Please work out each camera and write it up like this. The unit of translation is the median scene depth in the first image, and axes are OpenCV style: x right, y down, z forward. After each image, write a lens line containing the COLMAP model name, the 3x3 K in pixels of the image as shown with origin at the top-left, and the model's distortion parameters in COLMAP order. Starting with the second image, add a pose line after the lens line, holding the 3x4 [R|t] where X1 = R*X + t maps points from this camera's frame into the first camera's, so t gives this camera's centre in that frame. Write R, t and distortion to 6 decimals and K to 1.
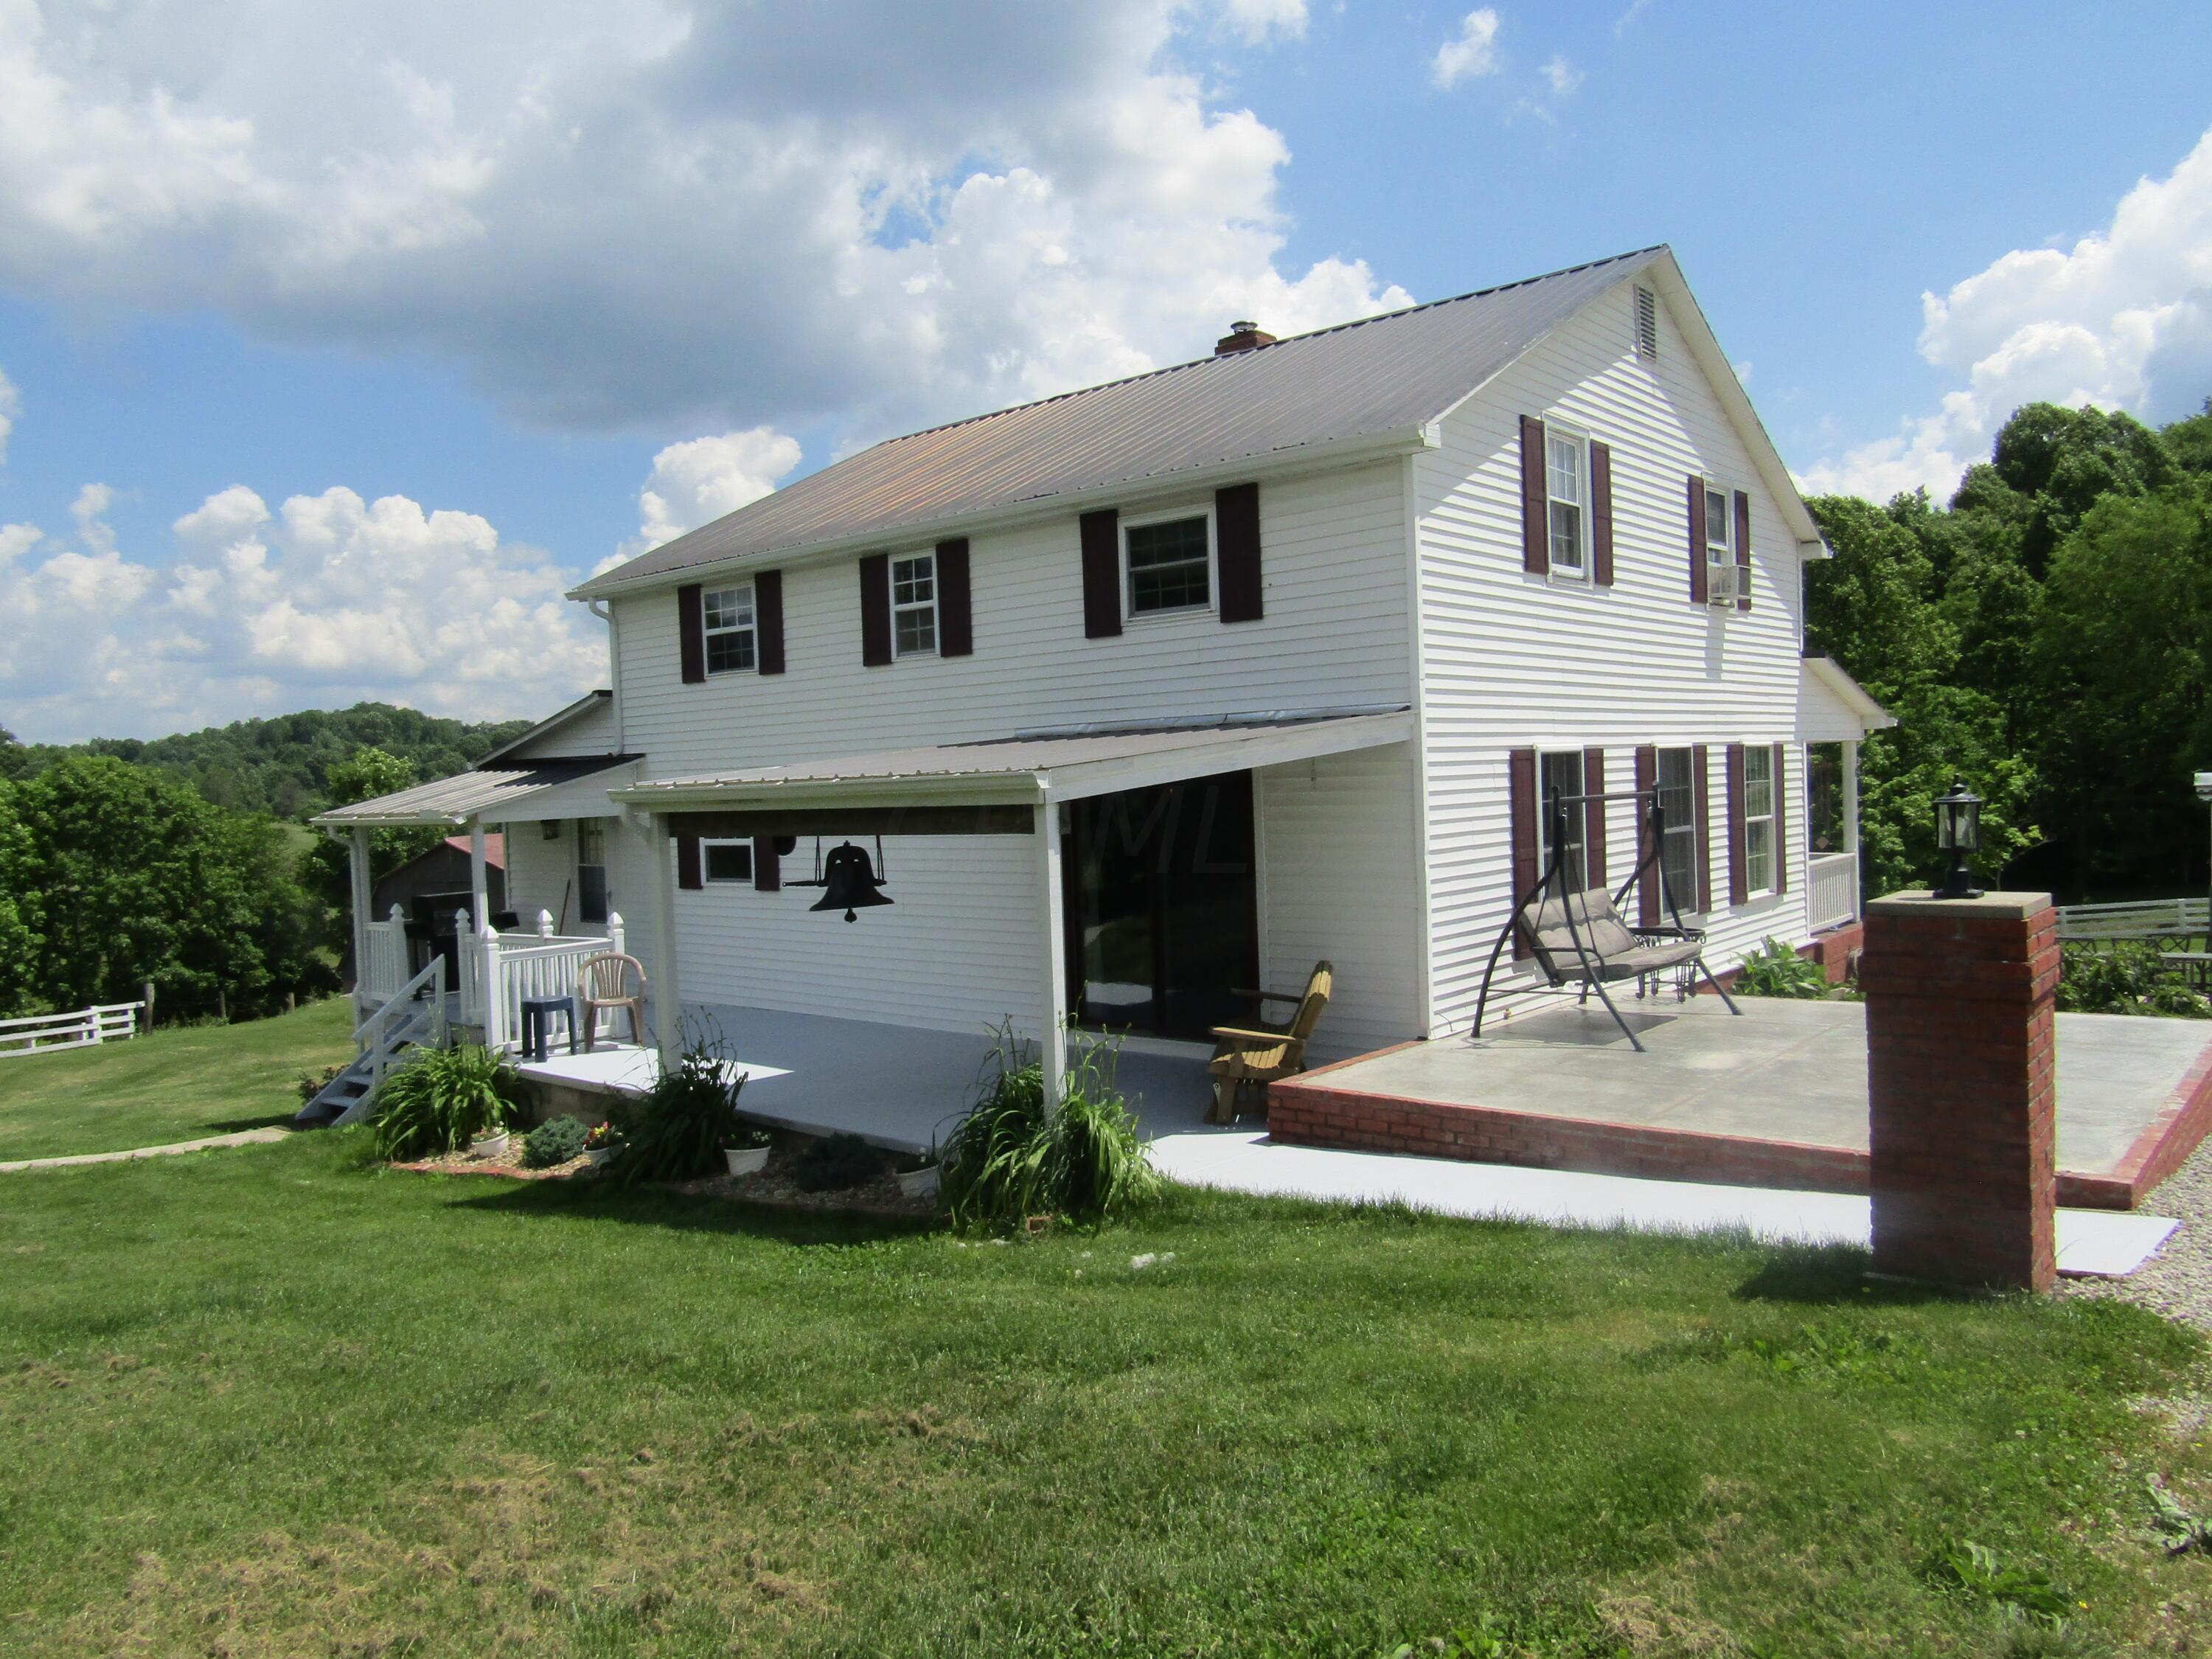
lens RADIAL K [[1668.9, 0, 1106.0], [0, 1668.9, 829.5], [0, 0, 1]] dist [0.006963, 0.001887]
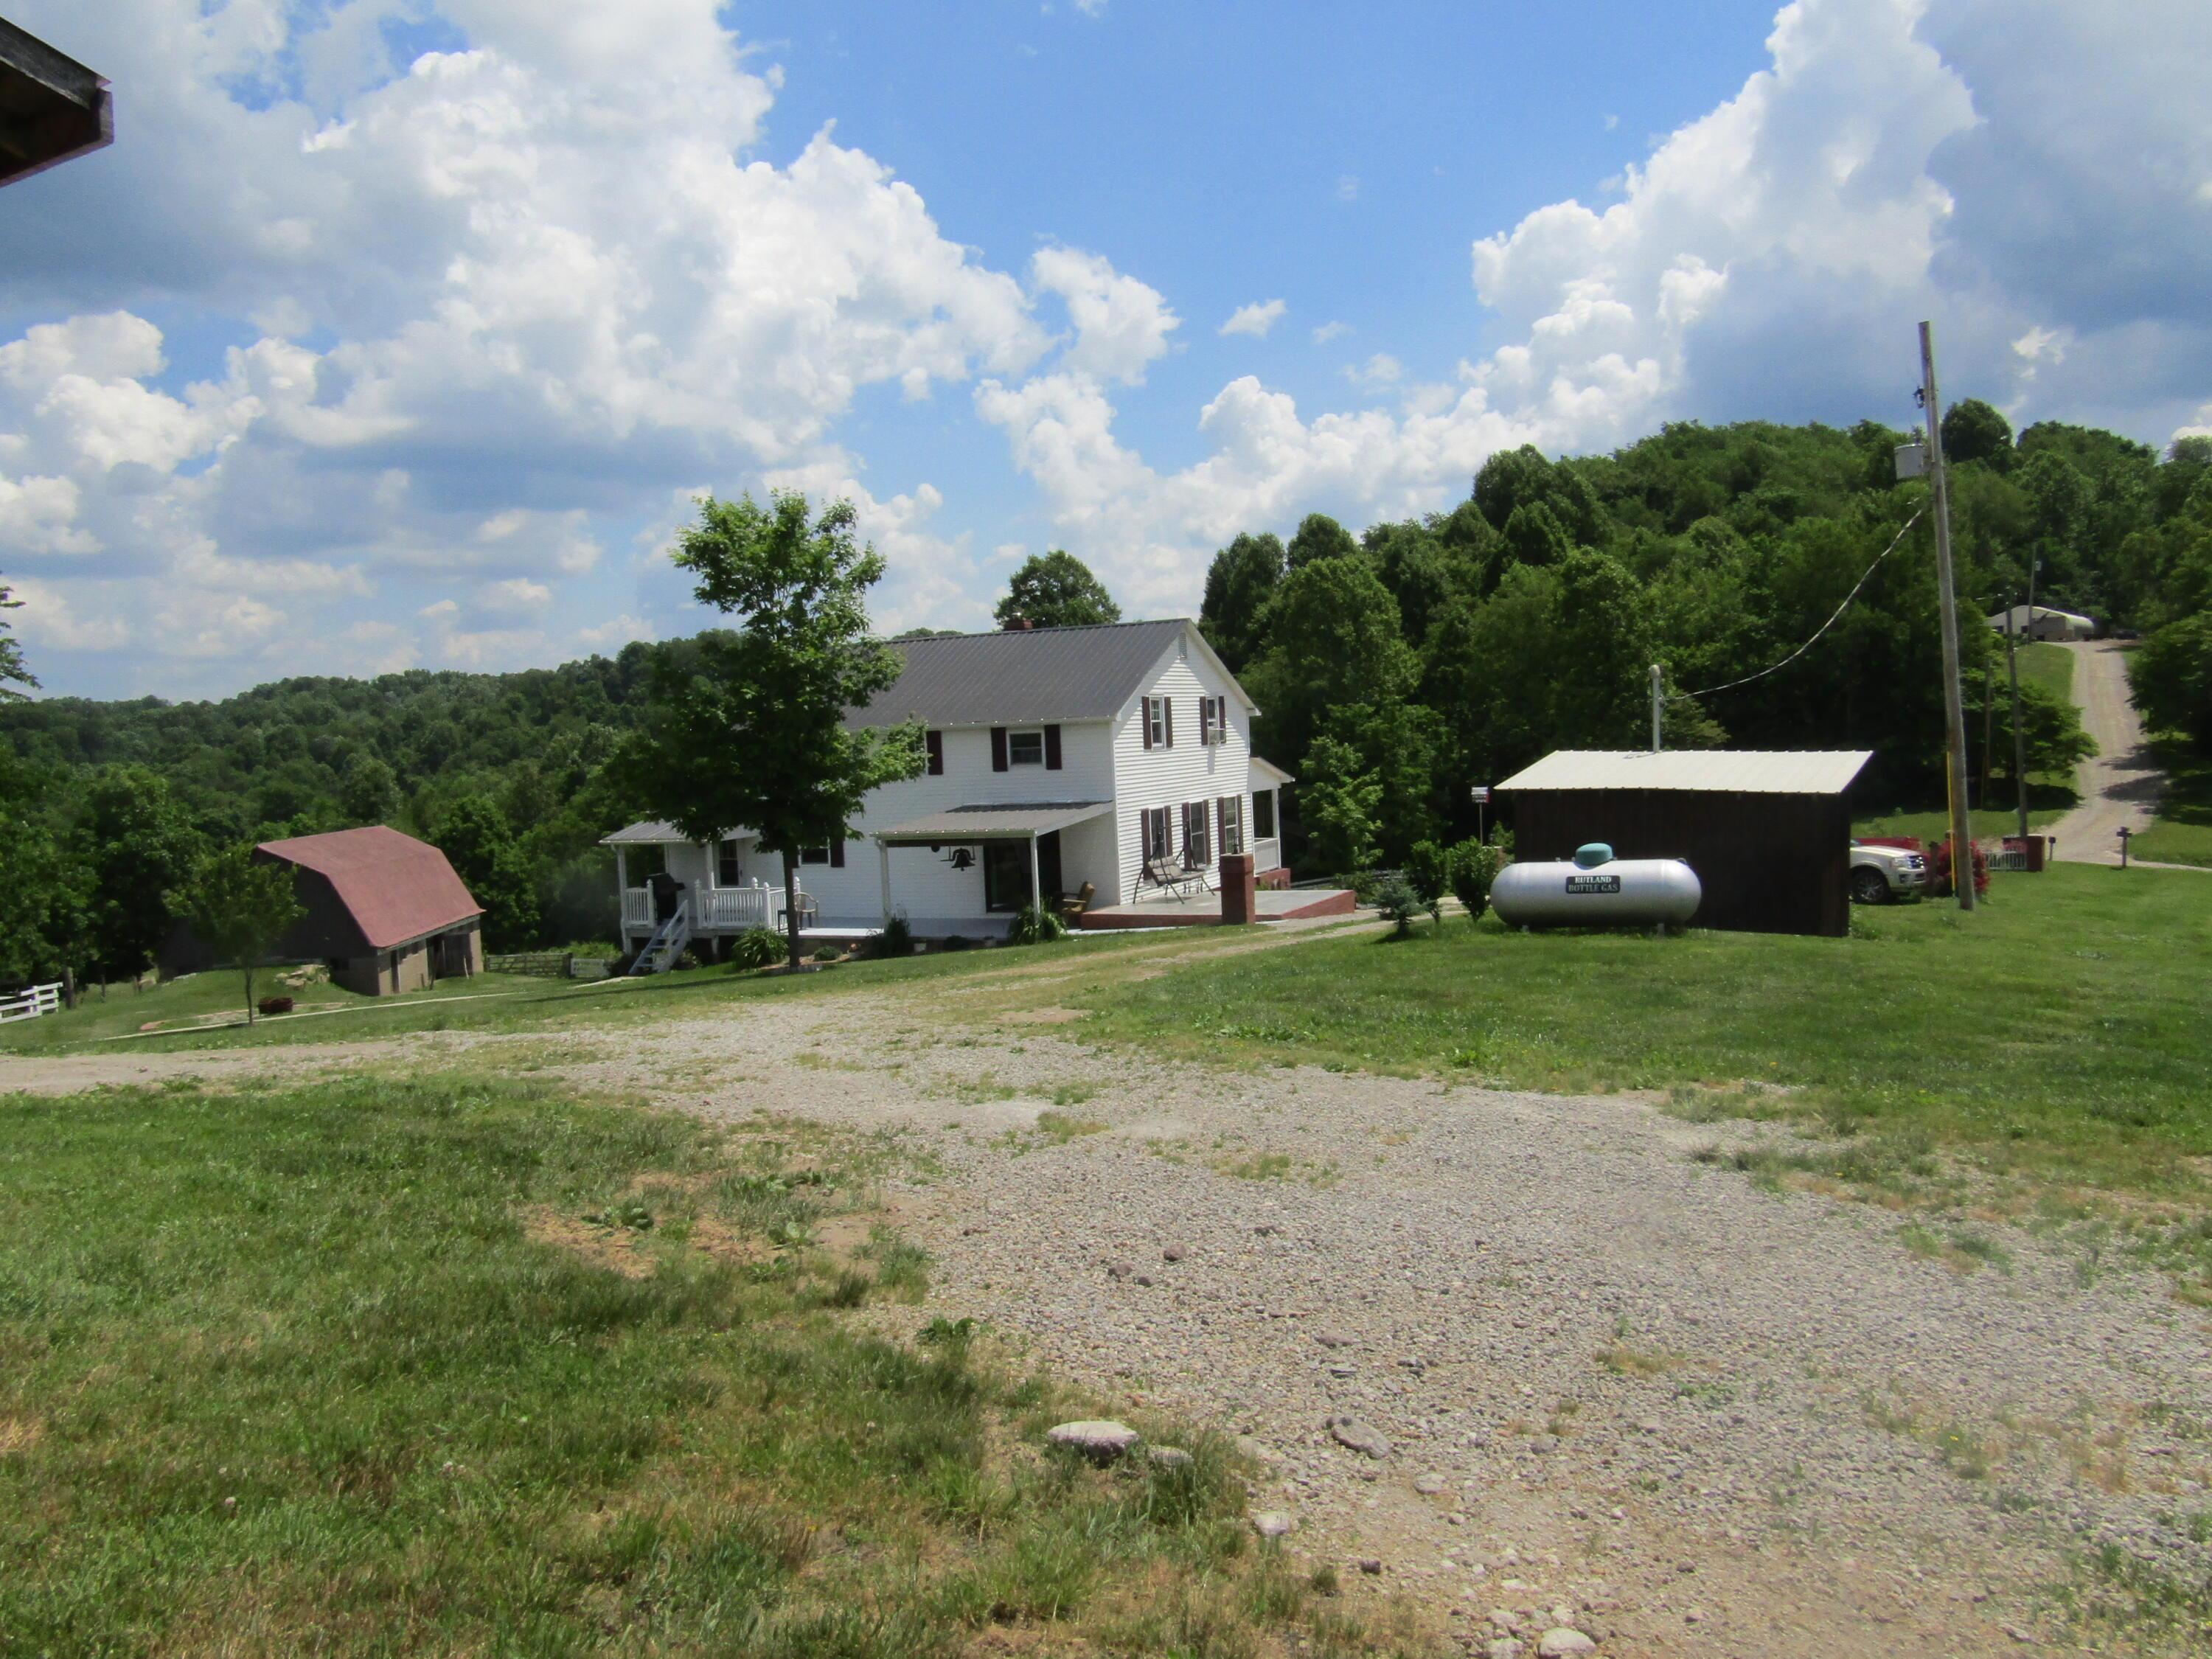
lens RADIAL K [[1577.8, 0, 1106.0], [0, 1577.8, 829.5], [0, 0, 1]] dist [-0.000886, -0.000282]
pose [[0.969159, -0.024033, 0.245260, -0.431938], [0.021734, 0.999691, 0.012075, -0.041000], [-0.245474, -0.006372, 0.969382, -1.452603]]
